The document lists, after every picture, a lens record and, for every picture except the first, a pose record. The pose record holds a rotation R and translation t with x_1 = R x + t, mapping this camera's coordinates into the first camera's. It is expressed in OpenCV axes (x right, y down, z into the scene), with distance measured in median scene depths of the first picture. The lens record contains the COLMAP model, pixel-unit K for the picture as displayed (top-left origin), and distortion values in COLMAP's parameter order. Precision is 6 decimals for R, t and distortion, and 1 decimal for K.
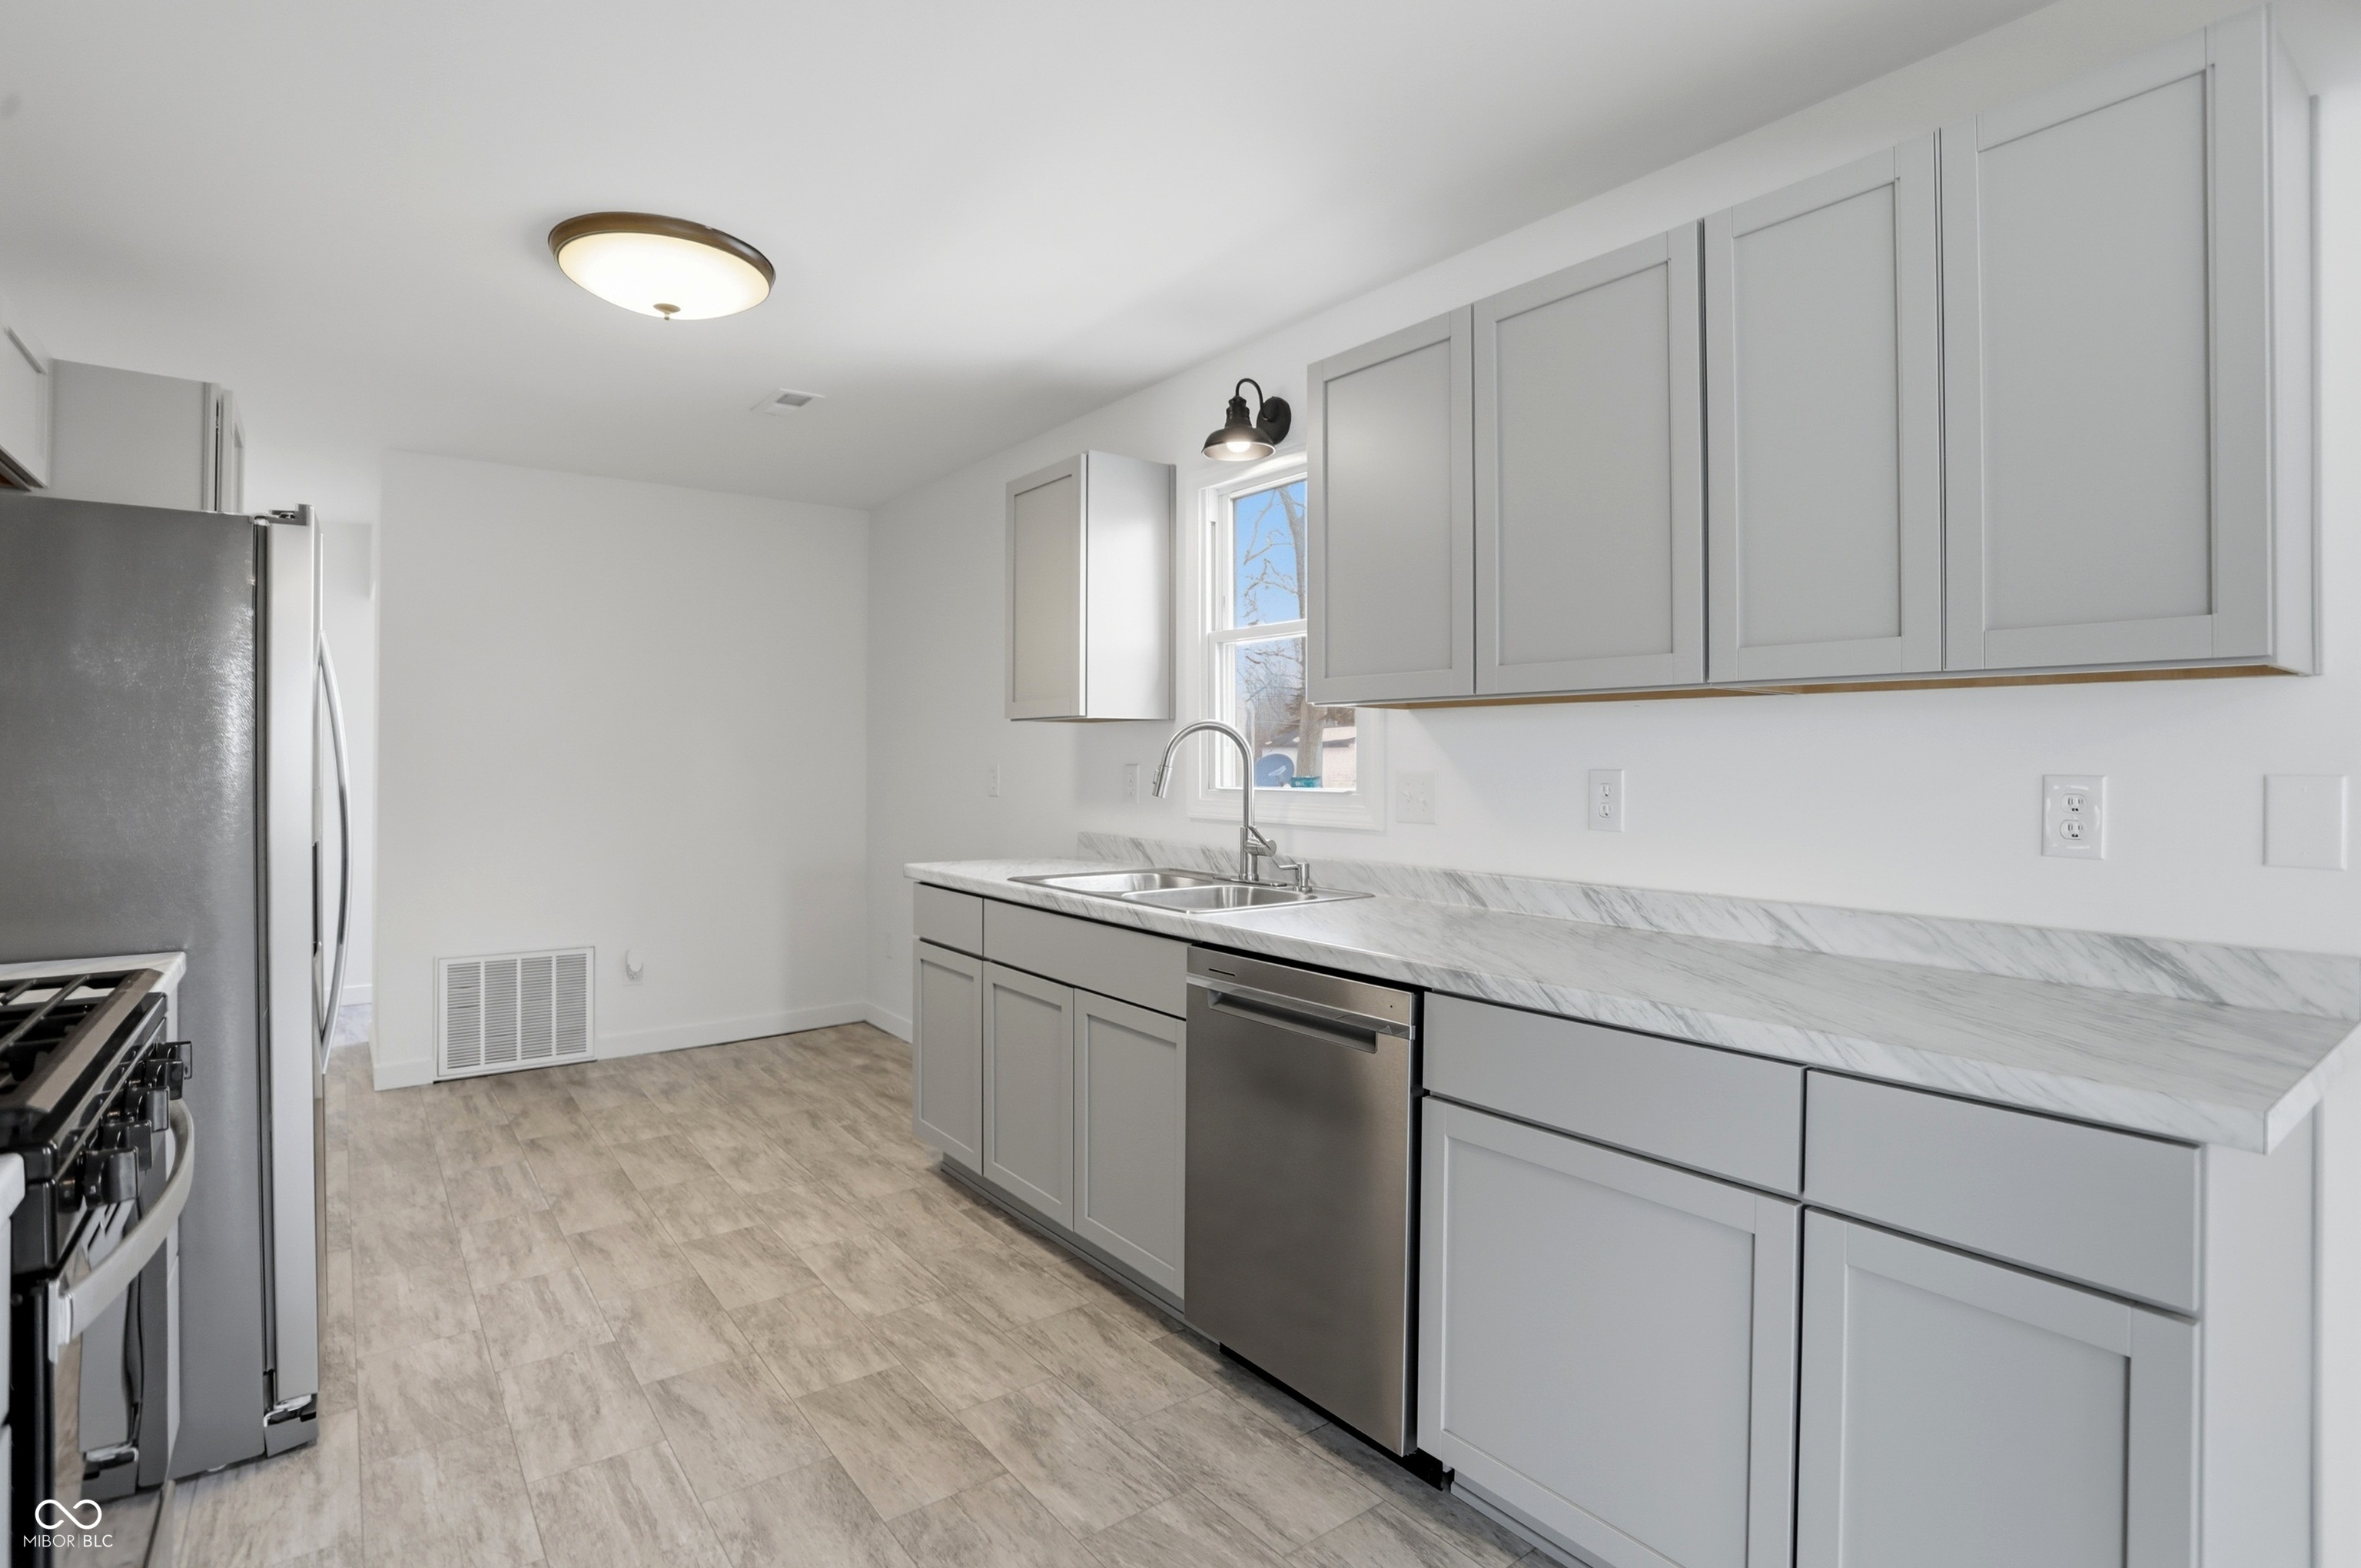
lens RADIAL K [[1153.8, 0, 1188.3], [0, 1153.8, 762.6], [0, 0, 1]] dist [-0.053834, 0.022723]
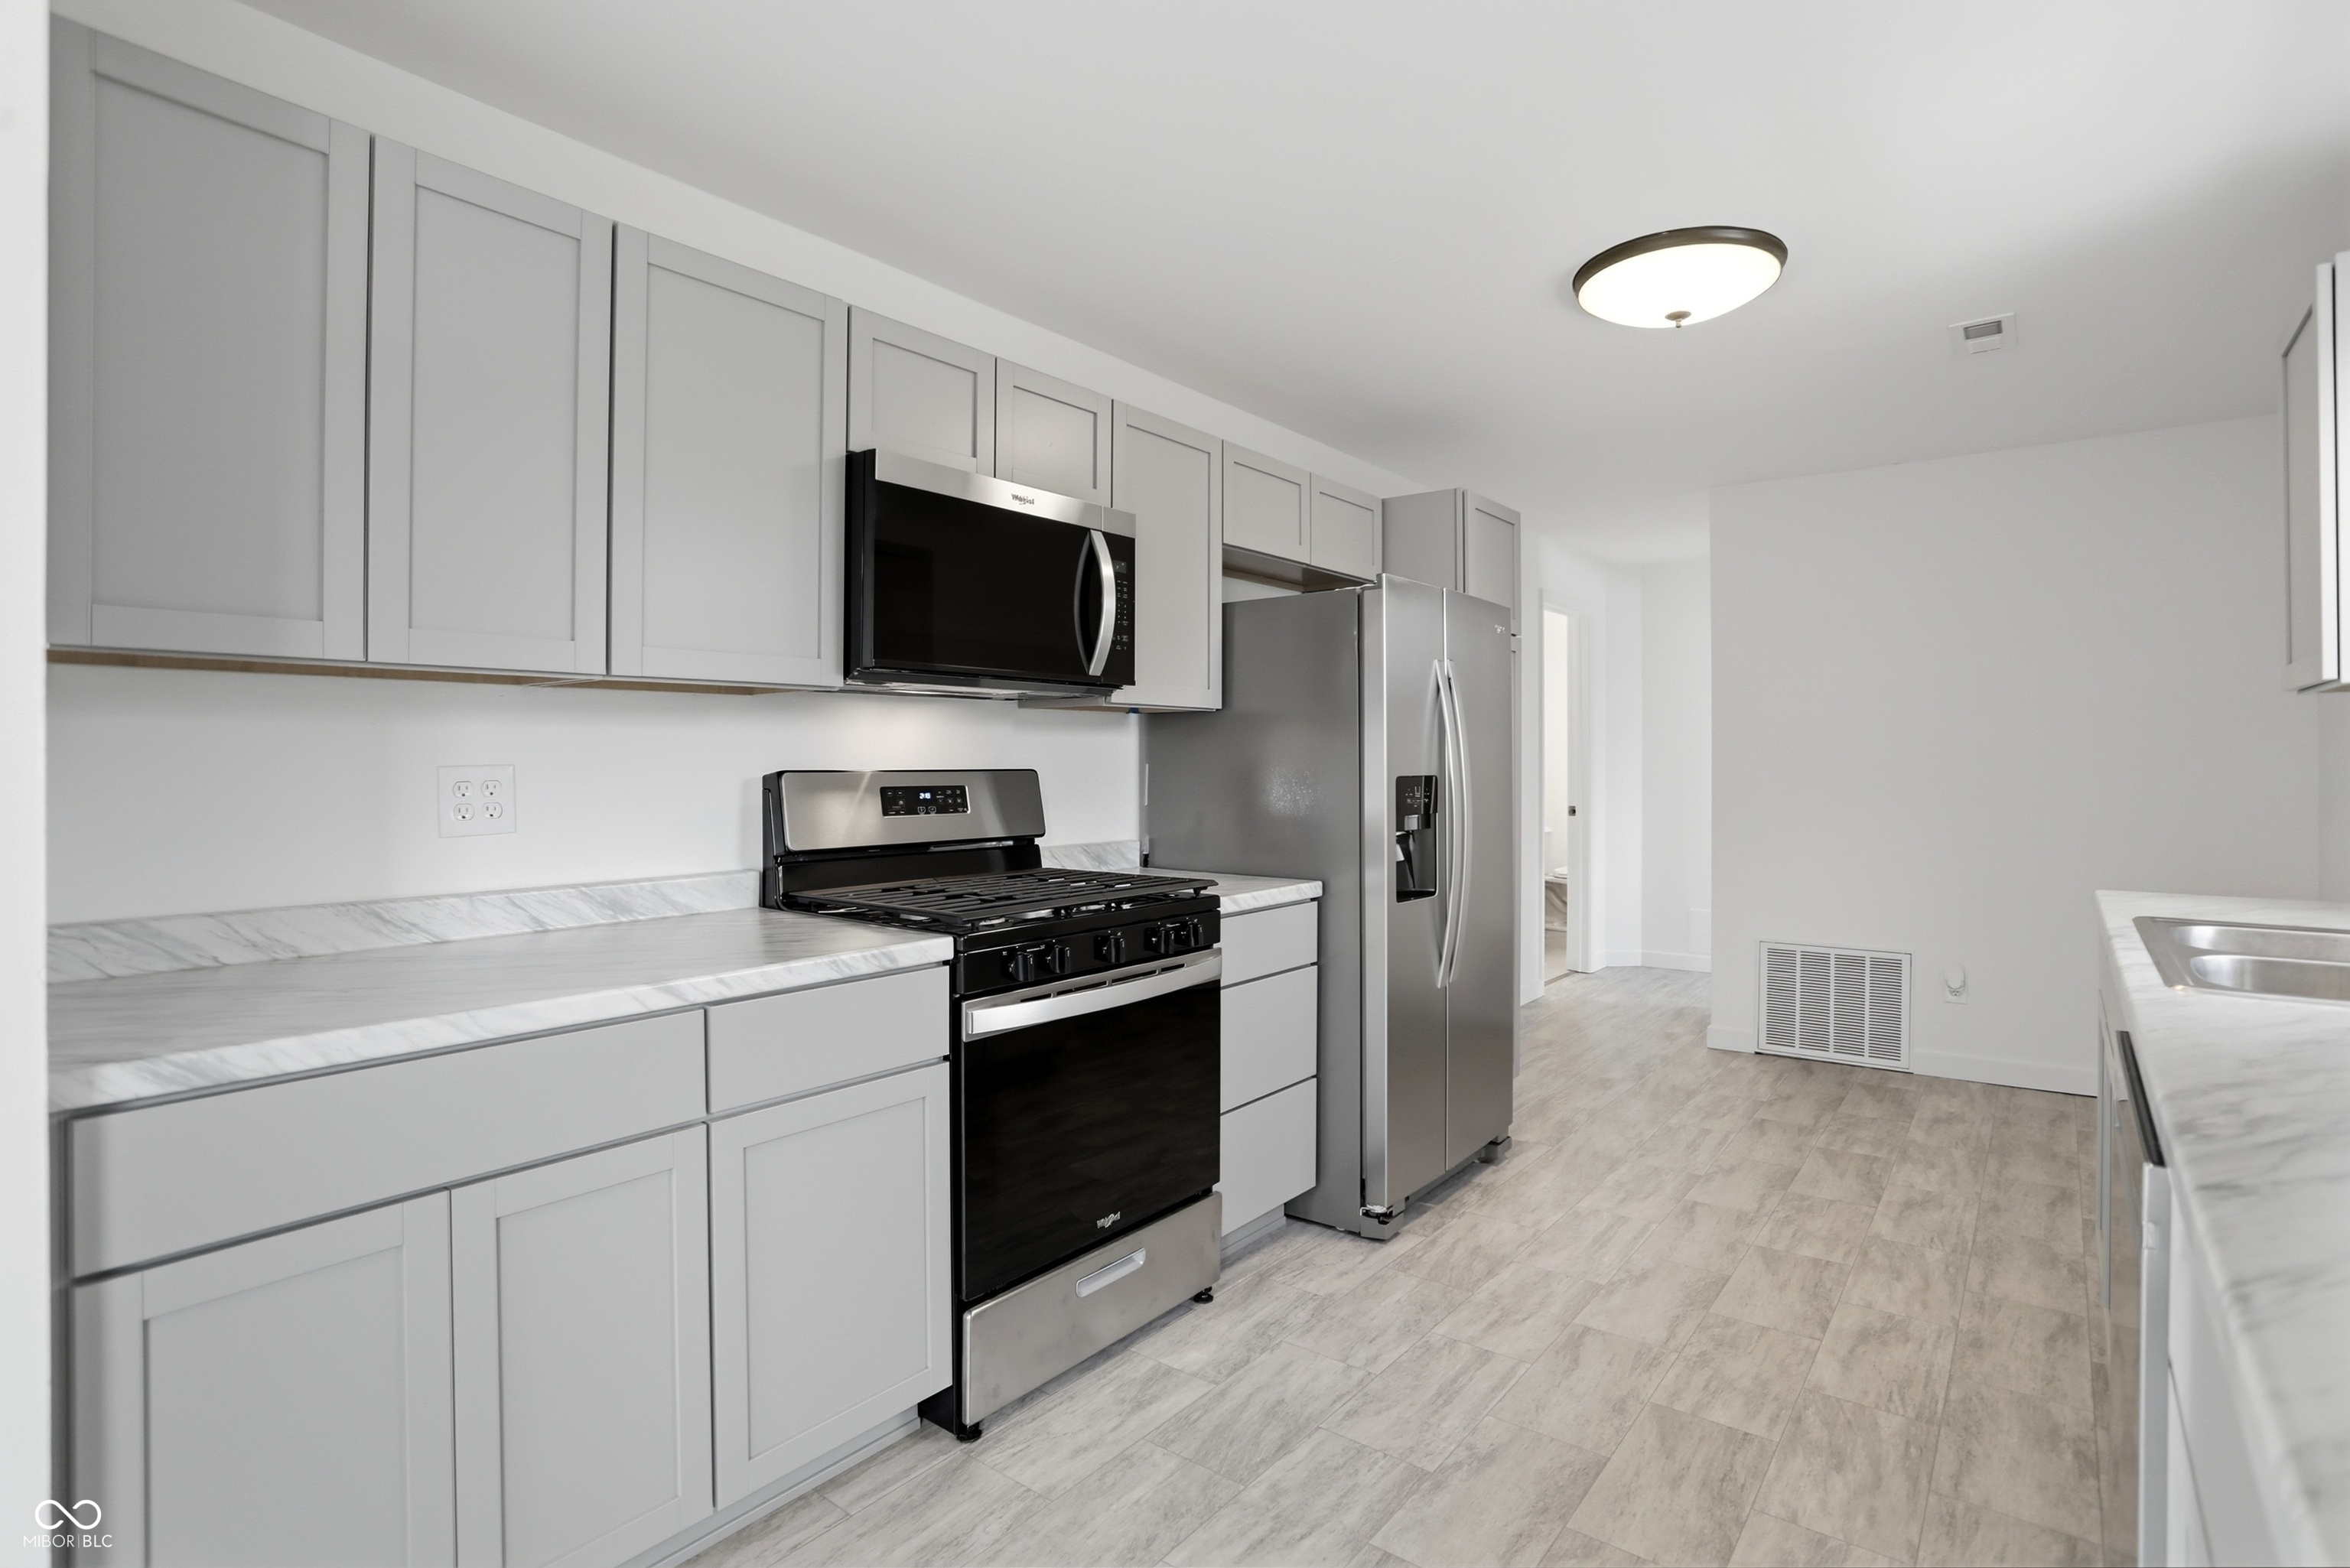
lens RADIAL K [[1148.3, 0, 1191.5], [0, 1148.3, 765.3], [0, 0, 1]] dist [-0.053834, 0.022723]
pose [[0.261051, -0.001648, -0.965324, 0.422157], [0.001275, 0.999998, -0.001362, 0.007934], [0.965324, -0.000875, 0.261053, 0.308194]]
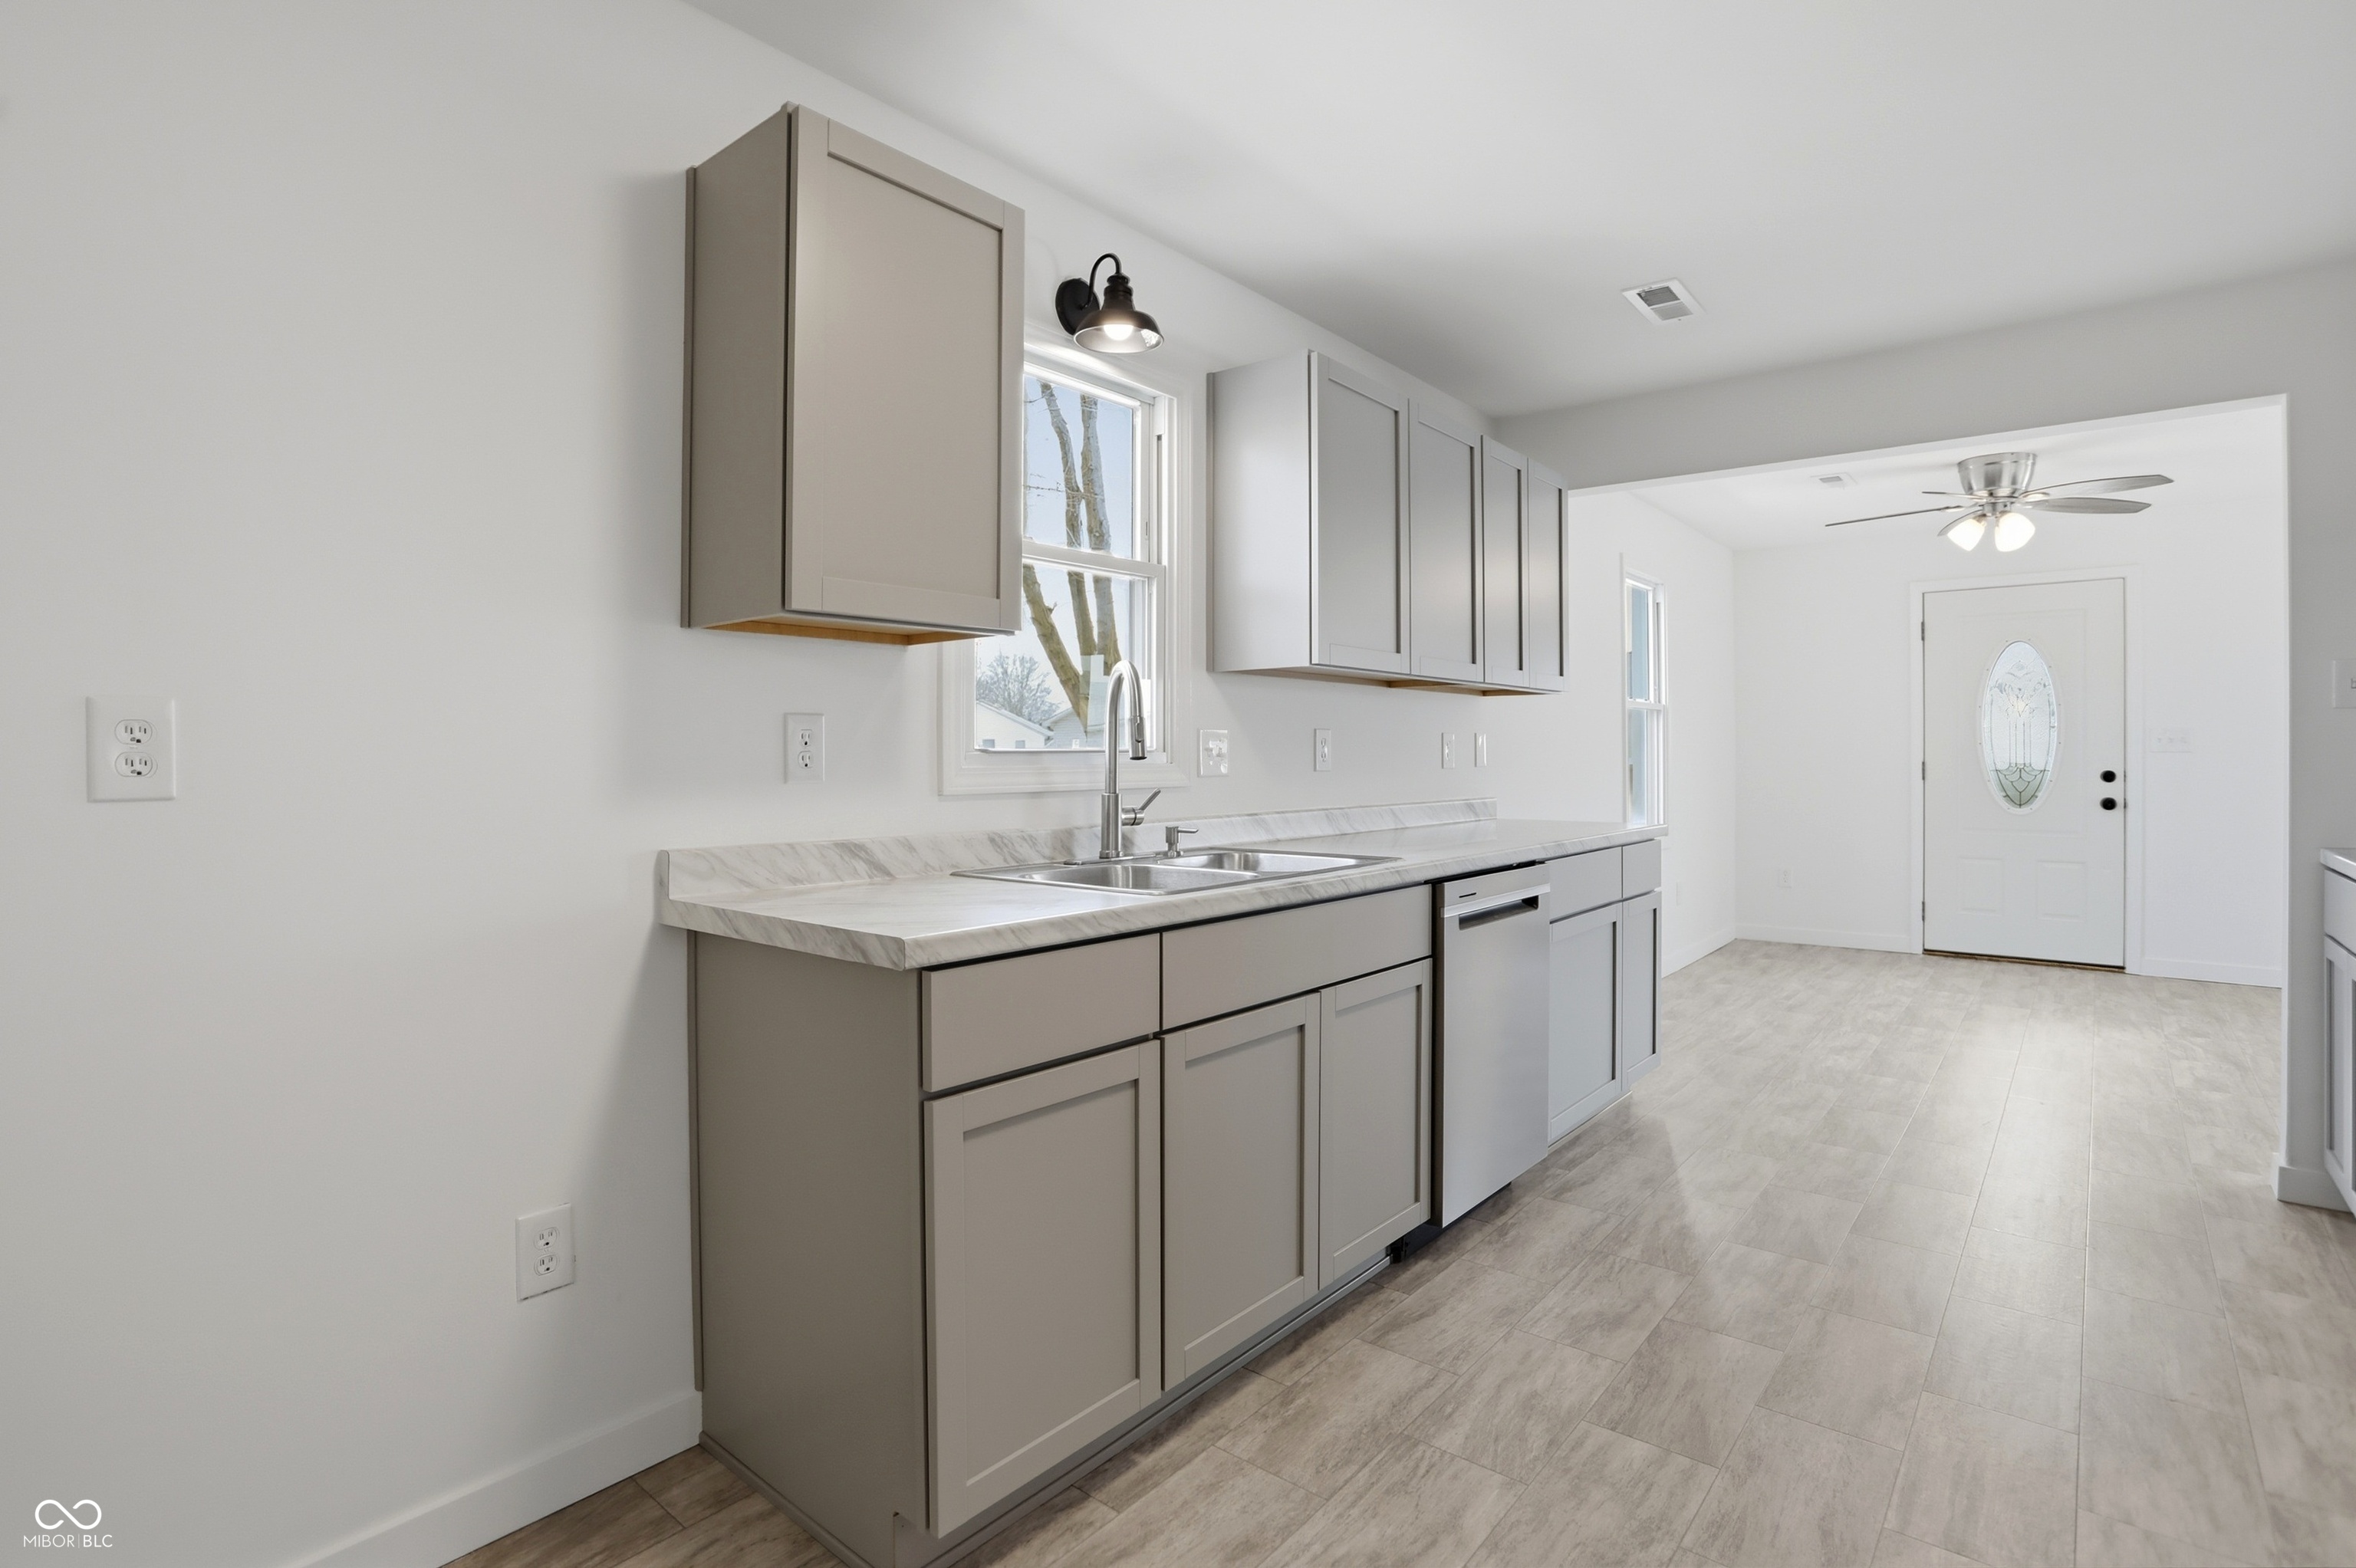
lens RADIAL K [[1151.1, 0, 1206.0], [0, 1151.1, 745.2], [0, 0, 1]] dist [-0.053834, 0.022723]
pose [[-0.243830, 0.000749, 0.969818, -0.910468], [-0.003933, 0.999991, -0.001761, 0.026217], [-0.969810, -0.004244, -0.243825, 1.347058]]
